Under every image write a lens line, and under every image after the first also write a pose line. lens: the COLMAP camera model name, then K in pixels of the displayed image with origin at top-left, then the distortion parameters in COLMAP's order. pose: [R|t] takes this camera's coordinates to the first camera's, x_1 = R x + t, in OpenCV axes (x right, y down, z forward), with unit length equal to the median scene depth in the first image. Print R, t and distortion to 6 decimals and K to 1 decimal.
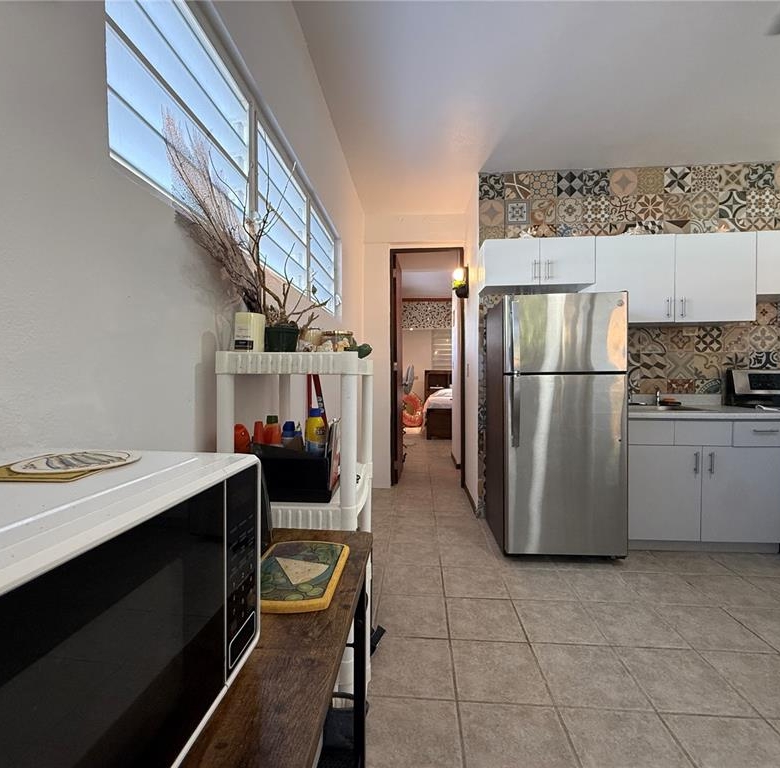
lens RADIAL K [[407.8, 0, 386.9], [0, 407.8, 382.4], [0, 0, 1]] dist [0.002178, -0.000796]
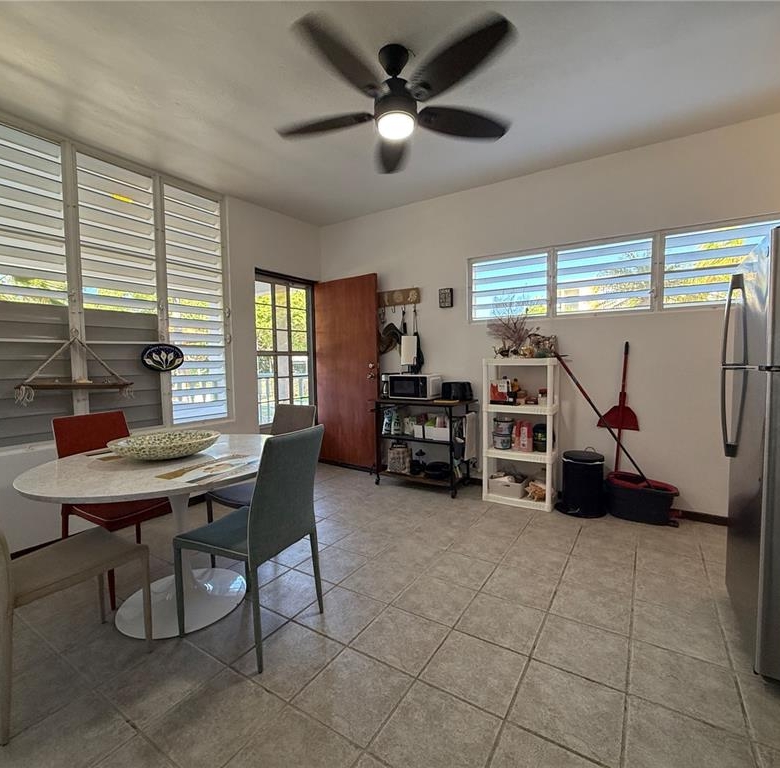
lens RADIAL K [[407.8, 0, 386.9], [0, 407.8, 382.4], [0, 0, 1]] dist [0.002178, -0.000796]
pose [[-0.478710, 0.055837, -0.876196, 1.683807], [-0.005270, 0.997775, 0.066464, -0.048160], [0.877957, 0.036434, -0.477350, 0.986608]]
